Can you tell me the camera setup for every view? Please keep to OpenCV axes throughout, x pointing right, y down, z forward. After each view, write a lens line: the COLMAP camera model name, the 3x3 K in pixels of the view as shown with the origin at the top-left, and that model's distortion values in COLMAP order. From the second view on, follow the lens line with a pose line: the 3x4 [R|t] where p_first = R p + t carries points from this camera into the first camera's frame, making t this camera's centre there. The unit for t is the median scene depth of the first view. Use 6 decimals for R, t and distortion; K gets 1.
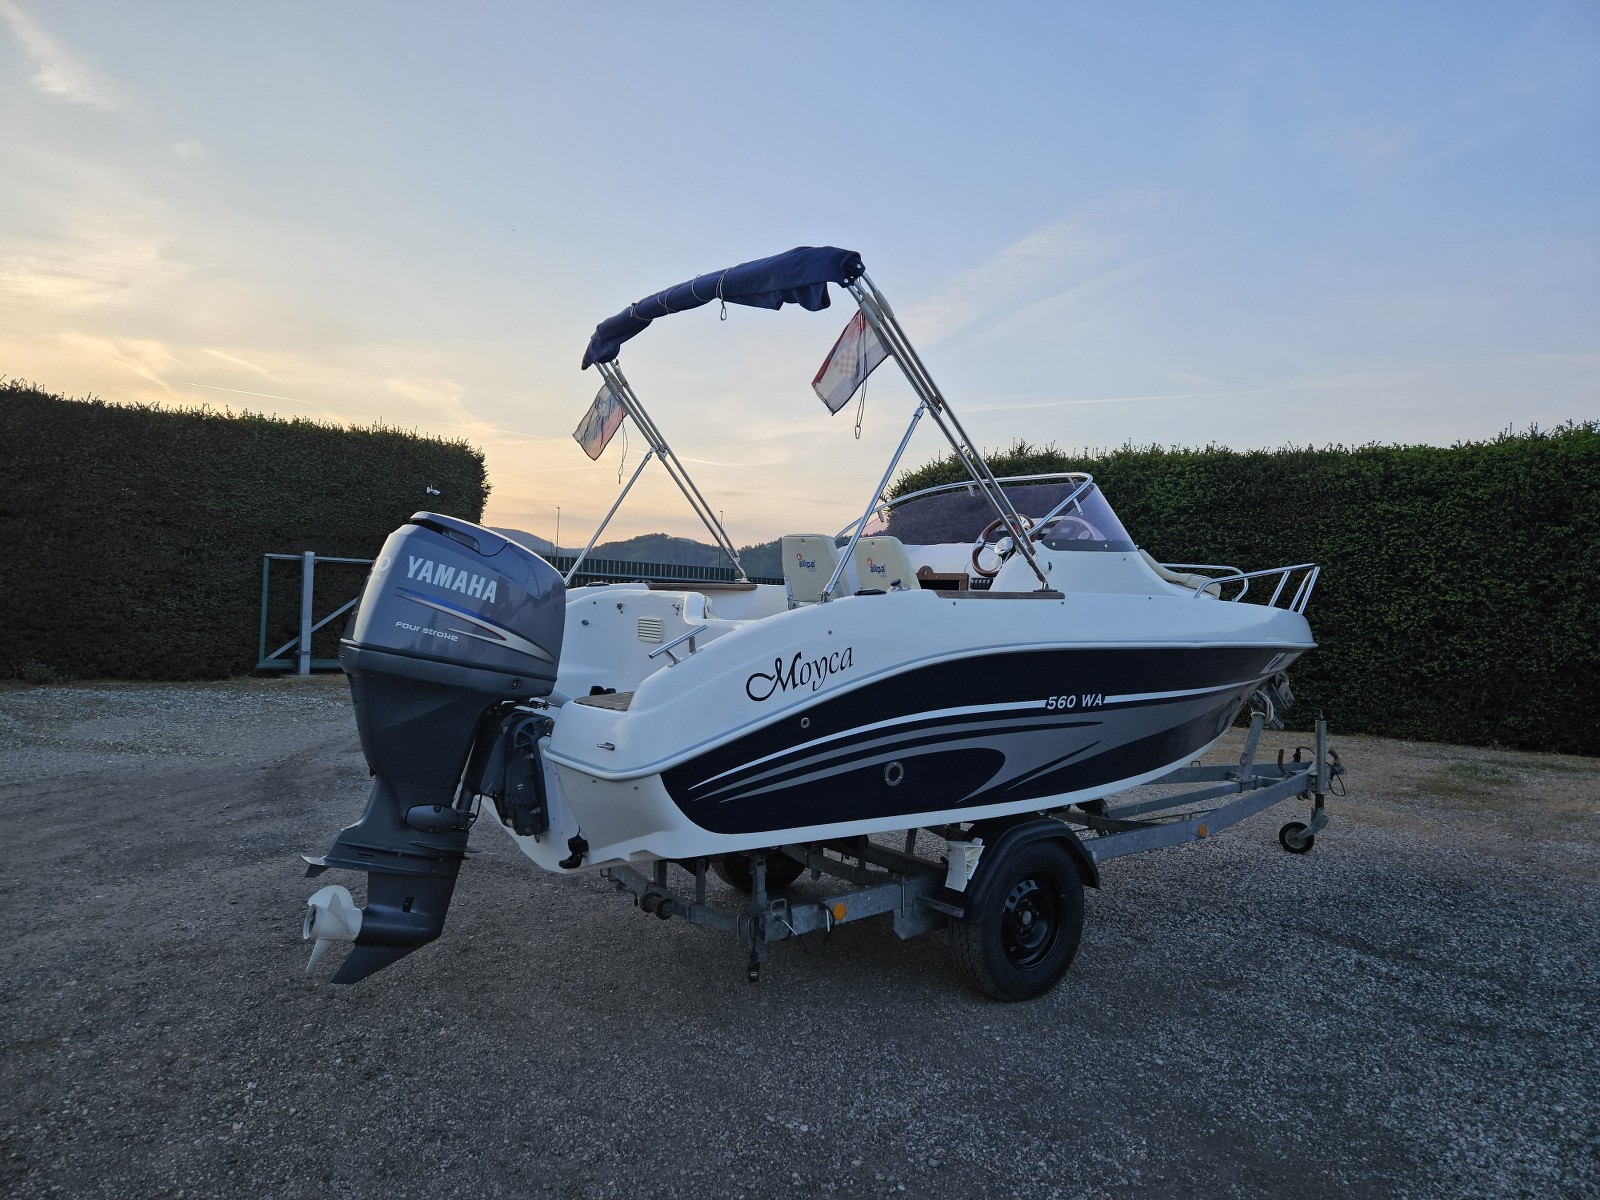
lens RADIAL K [[1071.2, 0, 782.7], [0, 1071.2, 601.1], [0, 0, 1]] dist [0.085403, -0.064743]
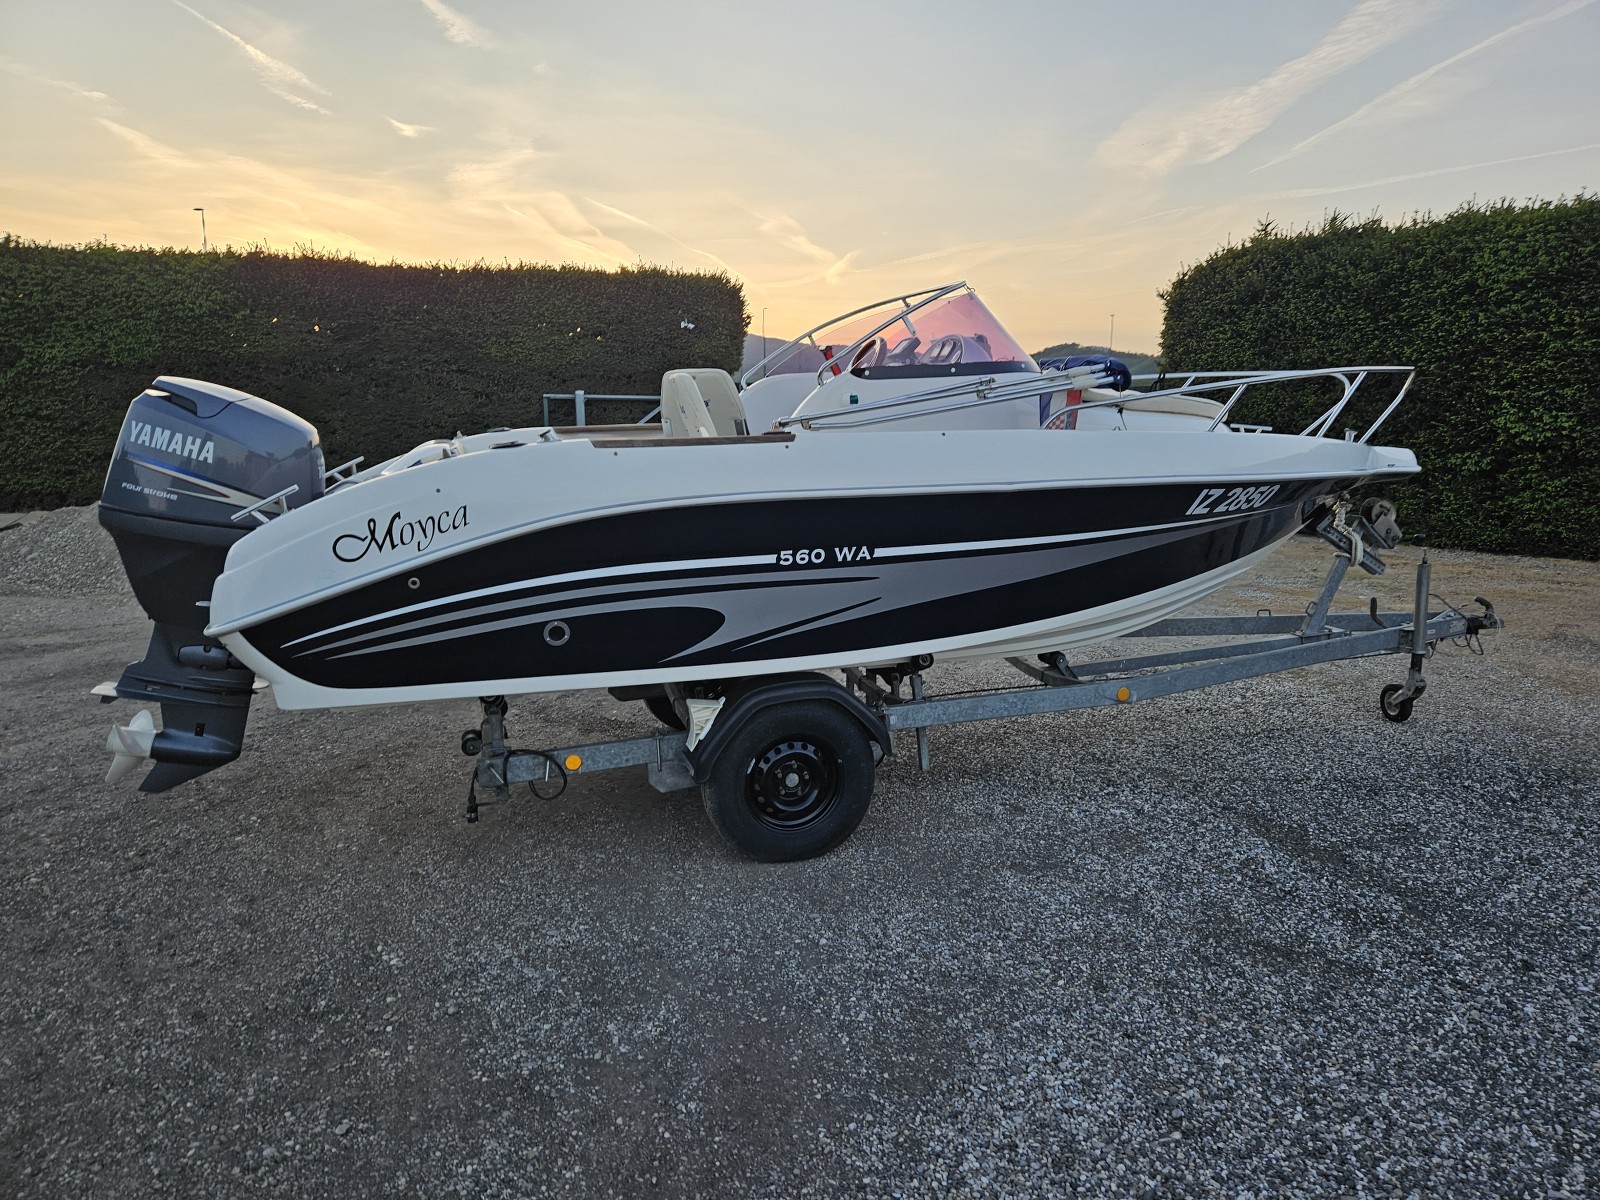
lens RADIAL K [[1071.2, 0, 812.6], [0, 1071.2, 596.2], [0, 0, 1]] dist [0.085403, -0.064743]
pose [[0.937774, 0.021750, -0.346564, 0.566014], [0.035355, 0.986869, 0.157605, -0.014836], [0.345441, -0.160051, 0.924692, 0.160935]]
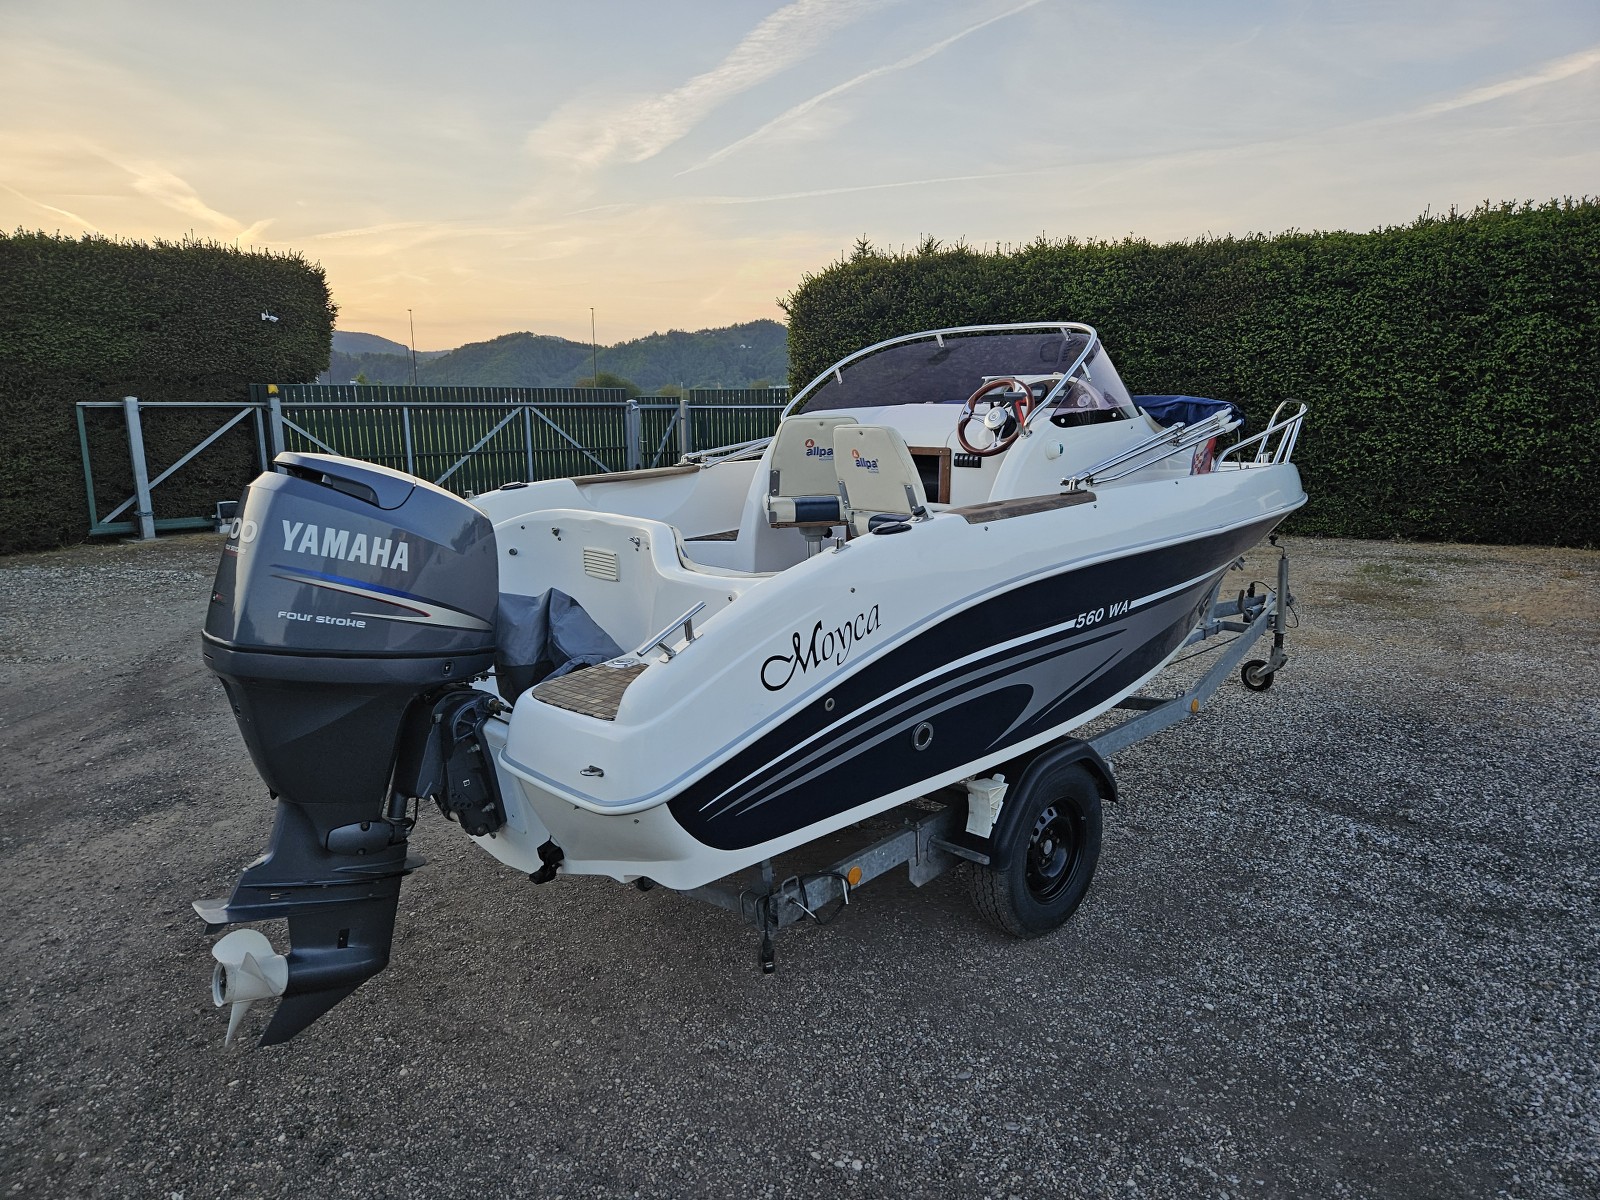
lens RADIAL K [[1071.2, 0, 802.2], [0, 1071.2, 606.9], [0, 0, 1]] dist [0.085403, -0.064743]
pose [[0.990670, -0.072244, 0.115557, -0.069336], [0.048557, 0.979397, 0.196022, -0.094179], [-0.127338, -0.188582, 0.973767, 0.181287]]
